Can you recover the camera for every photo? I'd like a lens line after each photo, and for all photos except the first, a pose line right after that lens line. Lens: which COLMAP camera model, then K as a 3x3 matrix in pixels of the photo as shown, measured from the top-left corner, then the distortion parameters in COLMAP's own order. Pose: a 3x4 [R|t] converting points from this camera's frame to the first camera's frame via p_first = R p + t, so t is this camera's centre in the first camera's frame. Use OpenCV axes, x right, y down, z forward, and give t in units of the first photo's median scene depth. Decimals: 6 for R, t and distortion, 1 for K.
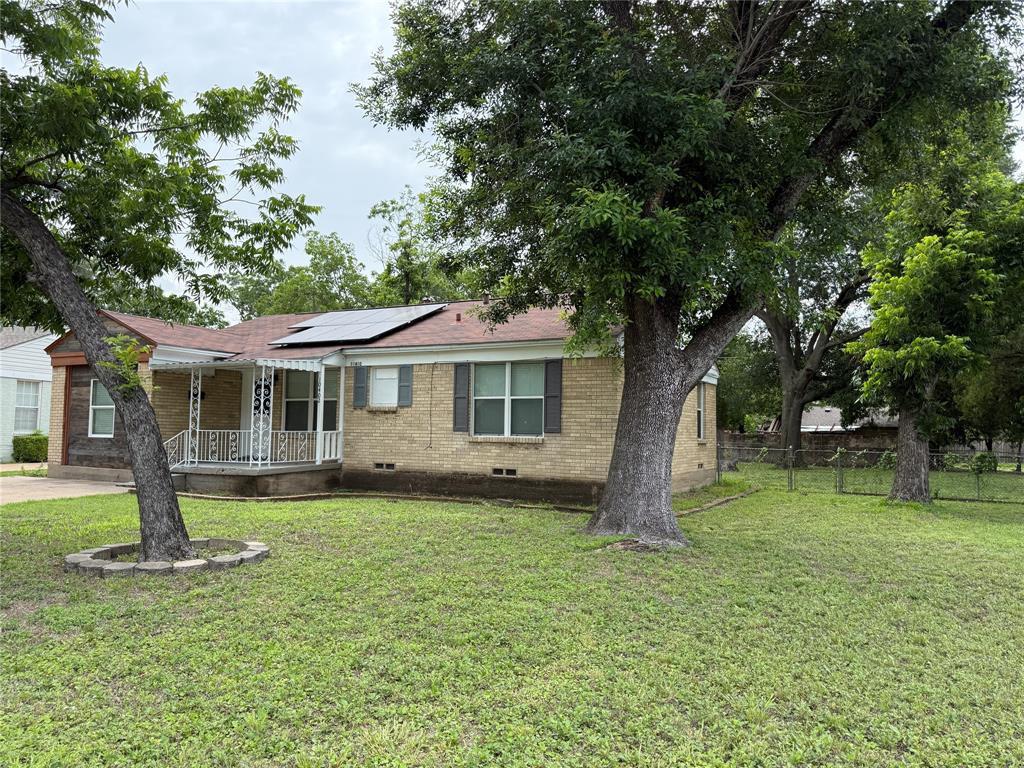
lens RADIAL K [[736.4, 0, 512.0], [0, 736.4, 384.0], [0, 0, 1]] dist [0.122534, -0.189103]
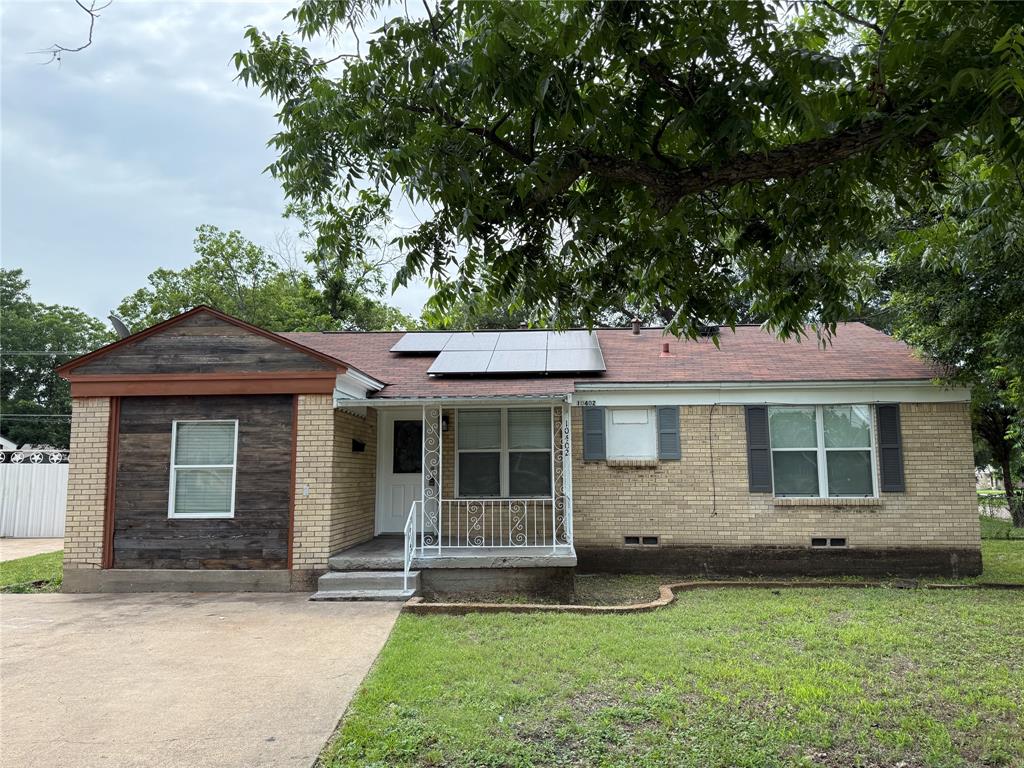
lens RADIAL K [[736.4, 0, 512.0], [0, 736.4, 384.0], [0, 0, 1]] dist [0.122534, -0.189103]
pose [[0.901011, 0.031782, 0.432631, -0.626663], [-0.007168, 0.998267, -0.058408, -0.002440], [-0.433737, 0.049525, 0.899677, 0.373490]]
